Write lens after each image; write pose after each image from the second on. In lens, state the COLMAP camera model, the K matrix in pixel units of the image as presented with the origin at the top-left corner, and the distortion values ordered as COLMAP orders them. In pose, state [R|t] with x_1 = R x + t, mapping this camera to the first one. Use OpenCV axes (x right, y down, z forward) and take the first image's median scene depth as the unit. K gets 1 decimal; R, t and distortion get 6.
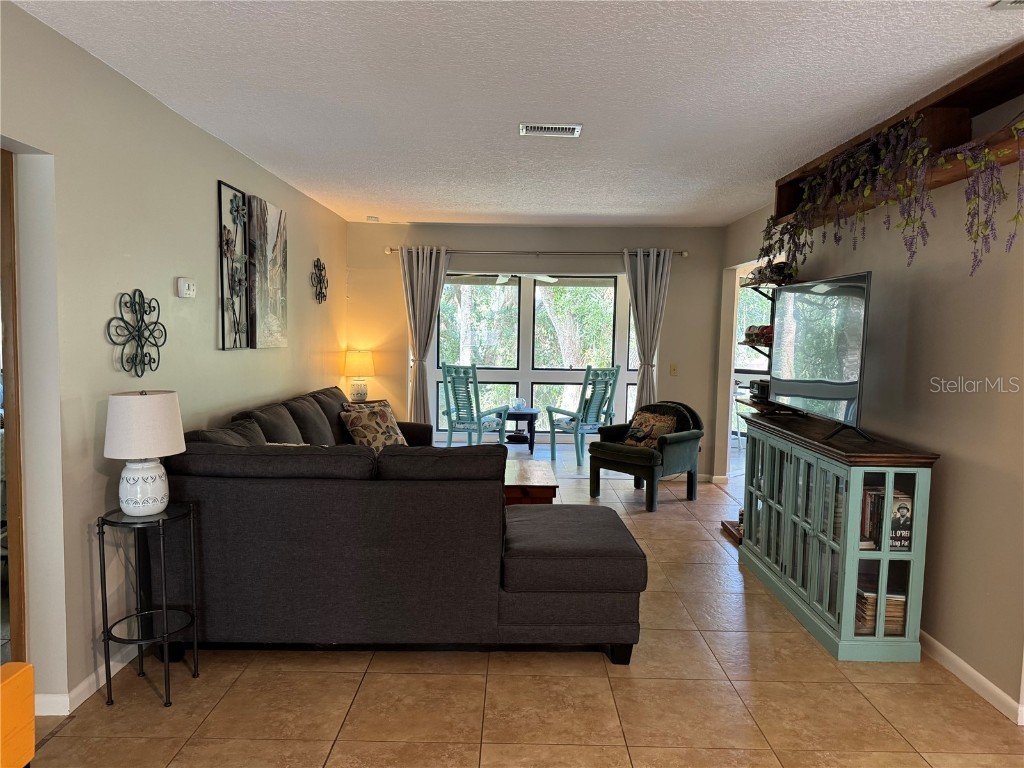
lens RADIAL K [[720.6, 0, 512.0], [0, 720.6, 384.0], [0, 0, 1]] dist [0.124875, -0.176245]
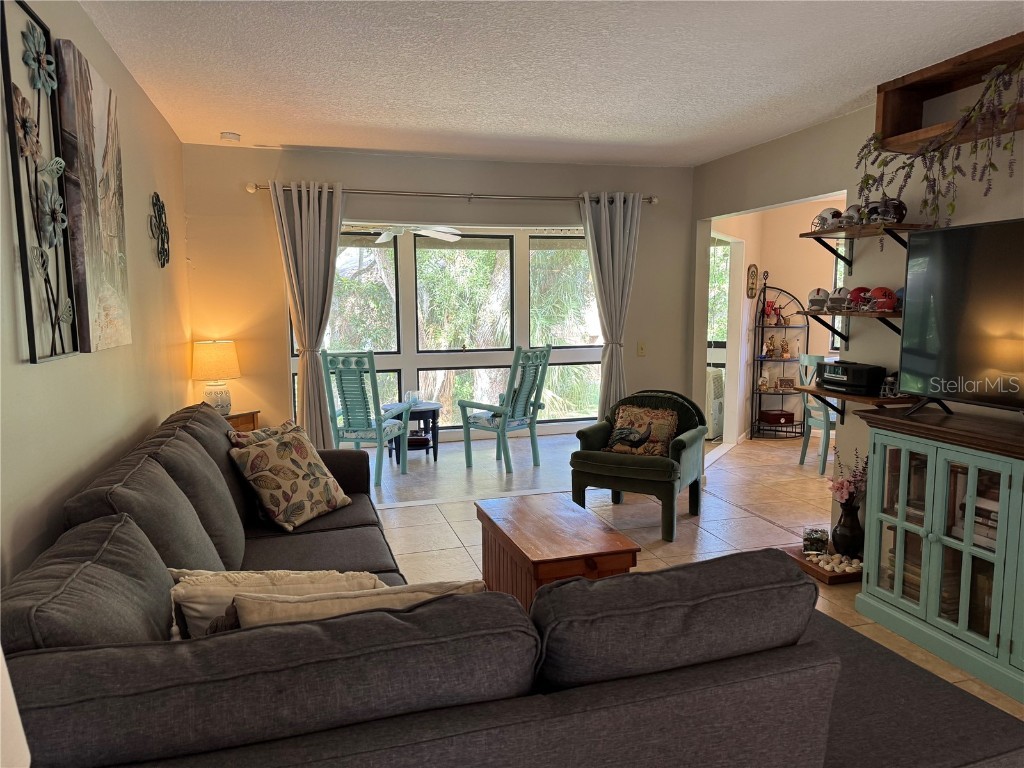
lens RADIAL K [[720.6, 0, 512.0], [0, 720.6, 384.0], [0, 0, 1]] dist [0.124875, -0.176245]
pose [[0.957971, -0.057709, 0.281000, -0.224931], [0.046743, 0.997867, 0.045577, -0.038271], [-0.283030, -0.030526, 0.958625, 0.451491]]
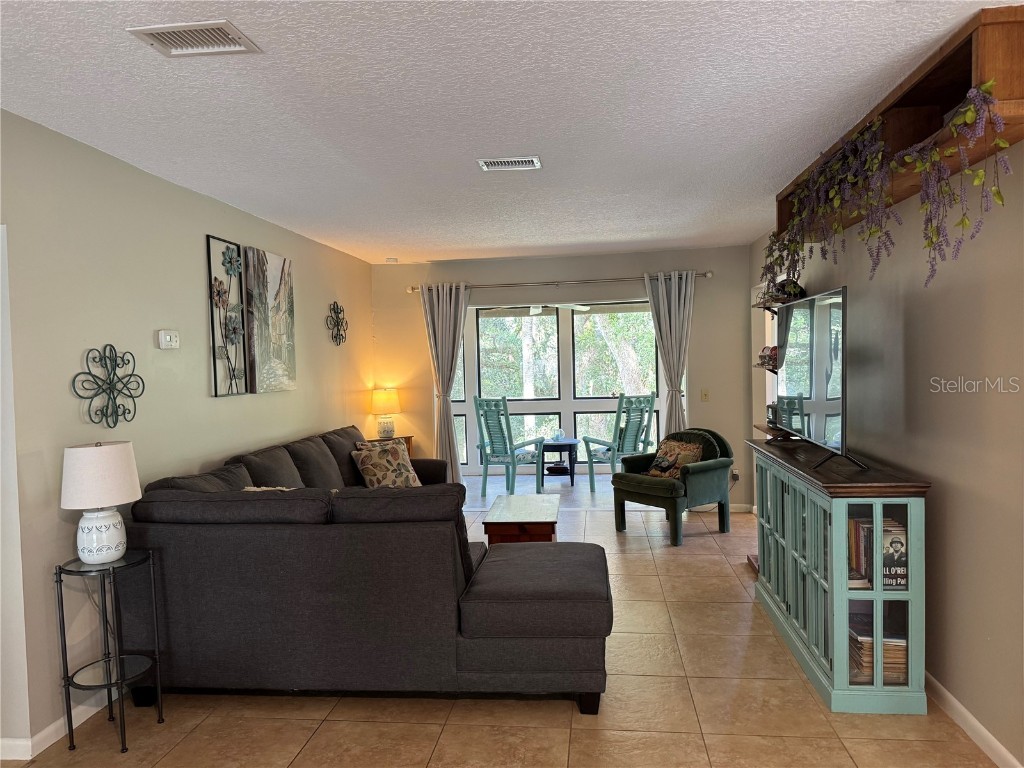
lens RADIAL K [[720.0, 0, 508.3], [0, 720.0, 385.1], [0, 0, 1]] dist [0.092713, -0.110933]
pose [[0.991964, -0.041614, -0.119484, 0.130732], [0.036972, 0.998483, -0.040810, -0.005204], [0.121001, 0.036065, 0.991997, 0.026147]]
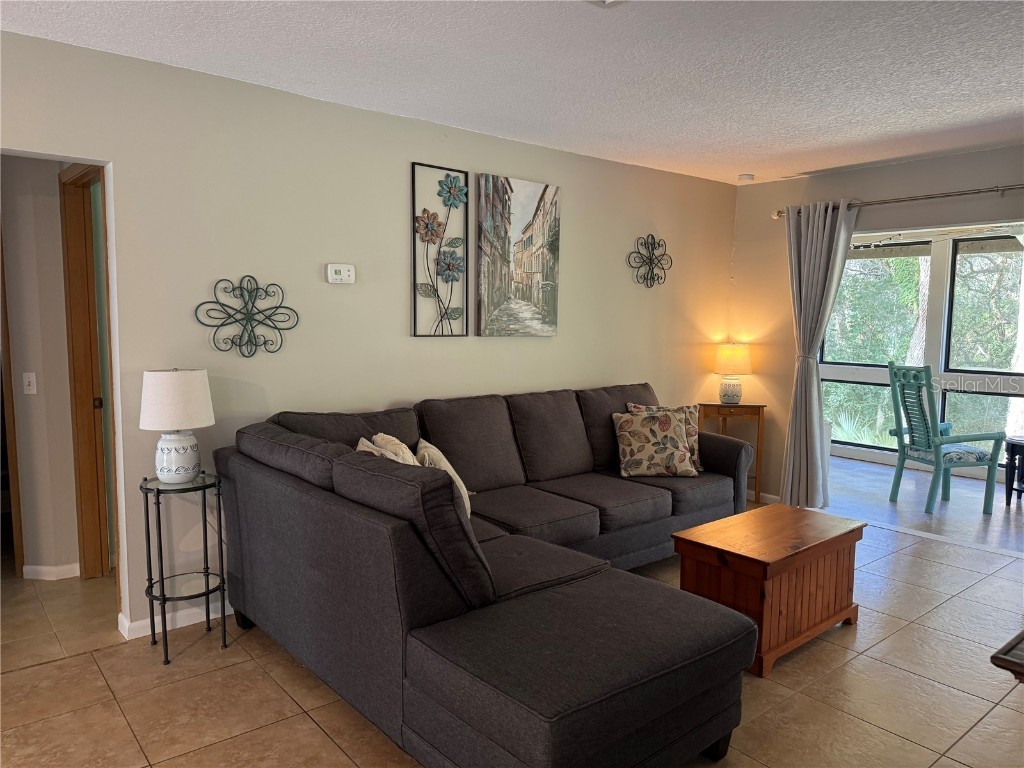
lens RADIAL K [[718.6, 0, 512.0], [0, 718.6, 384.0], [0, 0, 1]] dist [0.126927, -0.198213]
pose [[0.639314, 0.062630, -0.766391, 0.416956], [-0.057142, 0.997791, 0.033873, -0.020987], [0.766819, 0.022138, 0.641481, 0.450658]]
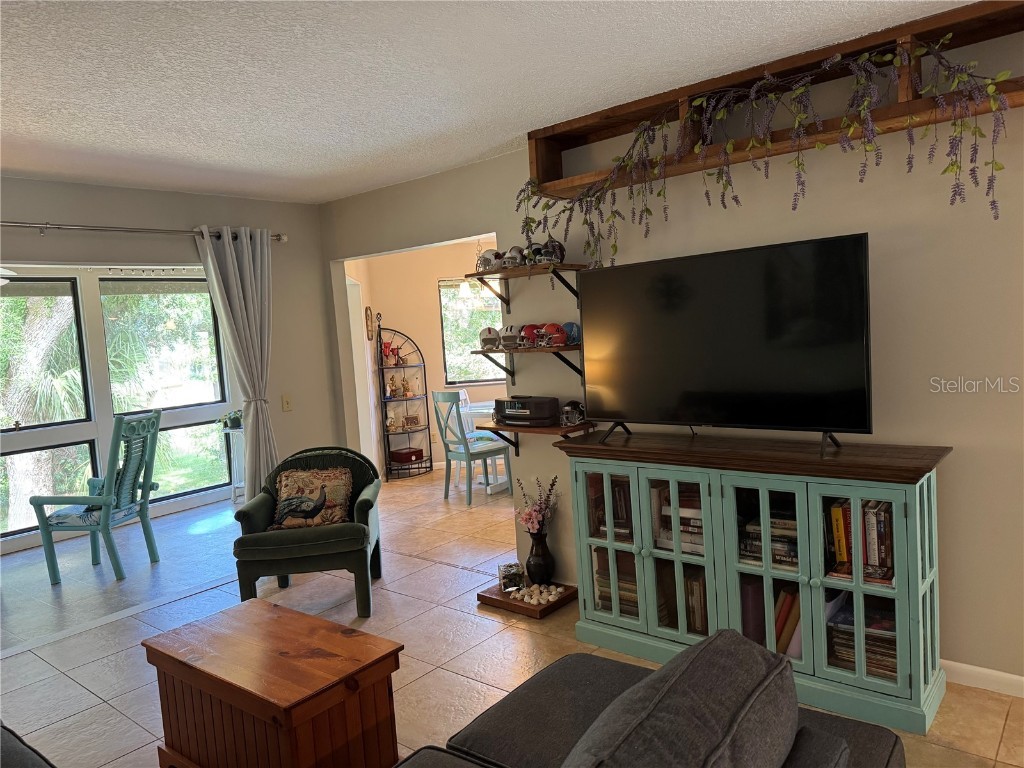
lens RADIAL K [[718.6, 0, 512.0], [0, 718.6, 384.0], [0, 0, 1]] dist [0.126927, -0.198213]
pose [[0.635671, -0.121129, 0.762398, -0.280278], [0.137273, 0.989609, 0.042773, -0.061441], [-0.759657, 0.077467, 0.645693, 0.616466]]
